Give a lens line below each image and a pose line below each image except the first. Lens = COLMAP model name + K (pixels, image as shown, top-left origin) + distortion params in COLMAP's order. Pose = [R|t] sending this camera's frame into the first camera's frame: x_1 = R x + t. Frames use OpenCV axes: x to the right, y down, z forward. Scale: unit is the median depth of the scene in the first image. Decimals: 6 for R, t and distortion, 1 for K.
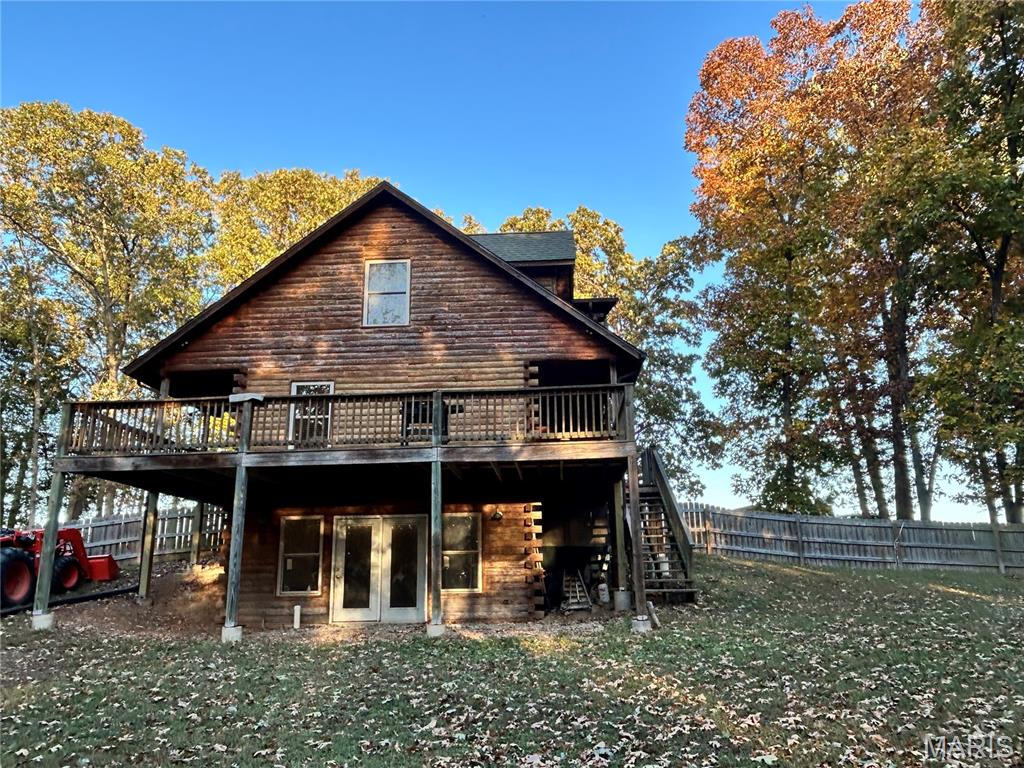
lens RADIAL K [[737.6, 0, 512.3], [0, 737.6, 382.9], [0, 0, 1]] dist [0.001141, -0.006965]
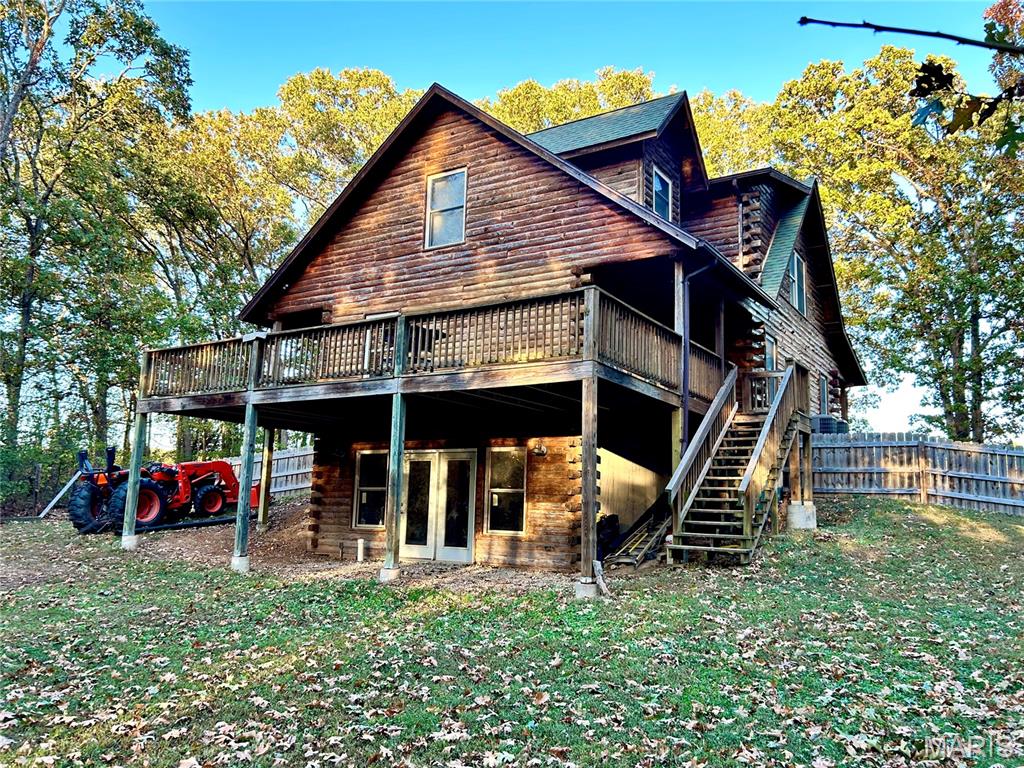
lens RADIAL K [[776.9, 0, 512.6], [0, 776.9, 389.7], [0, 0, 1]] dist [0.053500, -0.007397]
pose [[0.874808, -0.034192, -0.483262, 0.371700], [0.086007, 0.992622, 0.085461, 0.024814], [0.476775, -0.116325, 0.871295, 0.178946]]
